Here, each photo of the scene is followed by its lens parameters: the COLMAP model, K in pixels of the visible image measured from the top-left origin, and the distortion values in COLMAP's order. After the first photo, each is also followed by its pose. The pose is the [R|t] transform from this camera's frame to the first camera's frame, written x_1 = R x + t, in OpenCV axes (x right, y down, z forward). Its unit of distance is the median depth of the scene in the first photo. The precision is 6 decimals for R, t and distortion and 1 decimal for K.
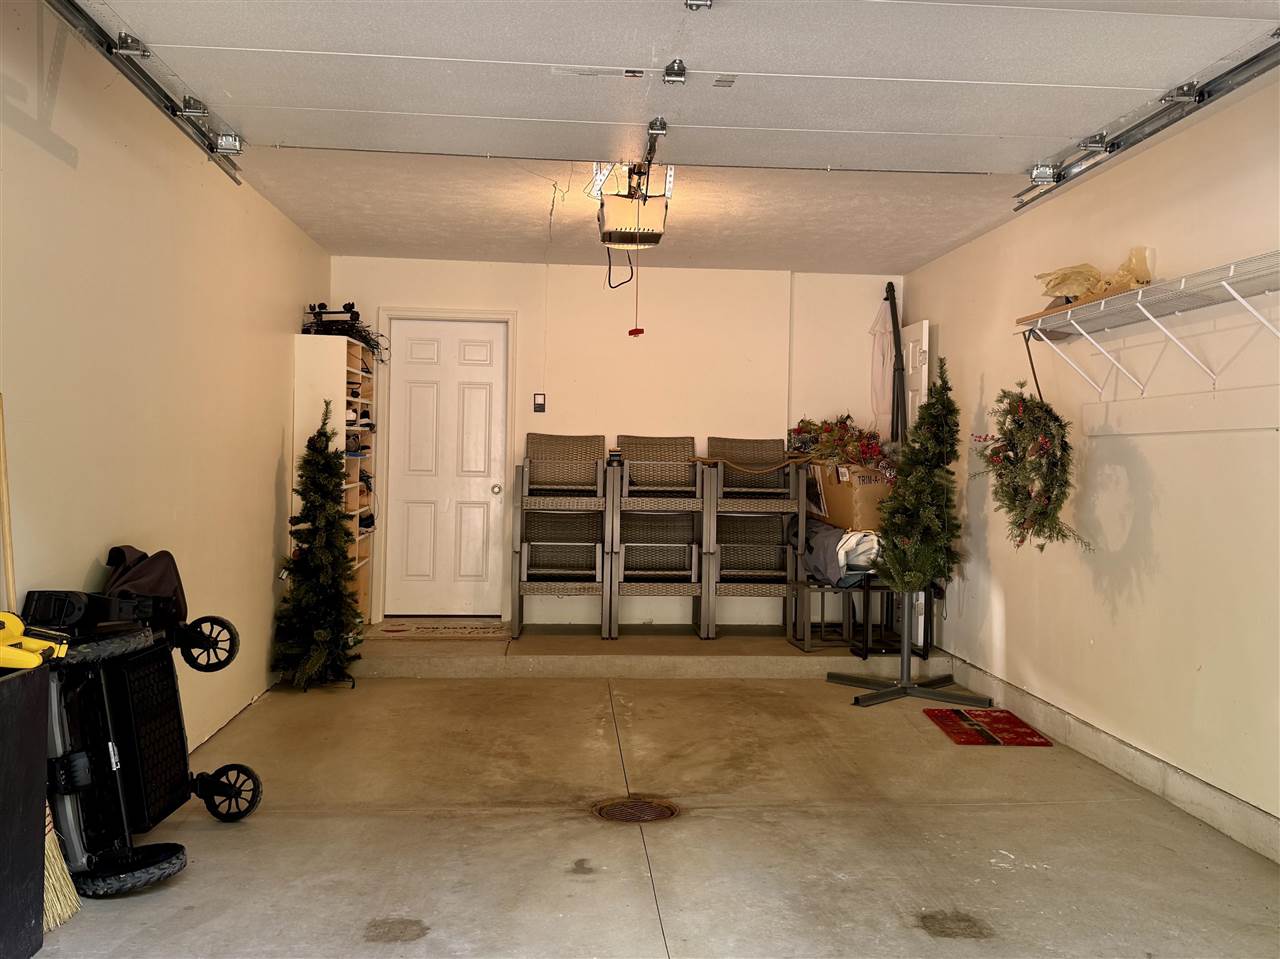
lens RADIAL K [[902.5, 0, 635.8], [0, 902.5, 478.3], [0, 0, 1]] dist [0.018257, -0.010522]
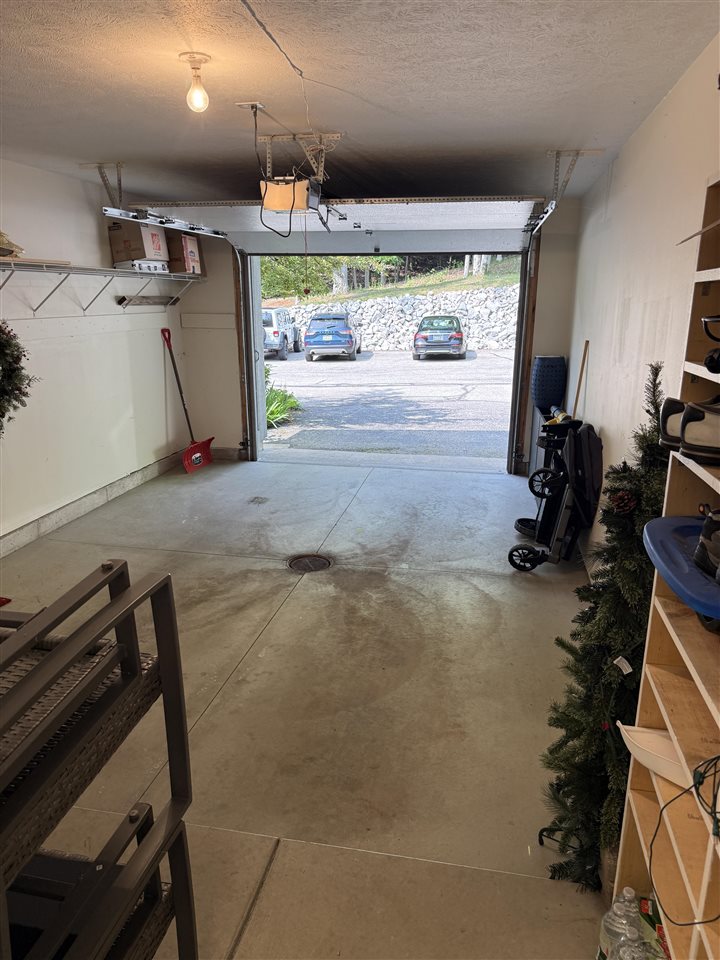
lens RADIAL K [[676.9, 0, 360.5], [0, 676.9, 478.7], [0, 0, 1]] dist [0.018257, -0.010522]
pose [[-0.952192, -0.103857, 0.287306, -0.409847], [-0.013362, 0.953700, 0.300463, -0.181557], [-0.305209, 0.282260, -0.909493, 1.873076]]
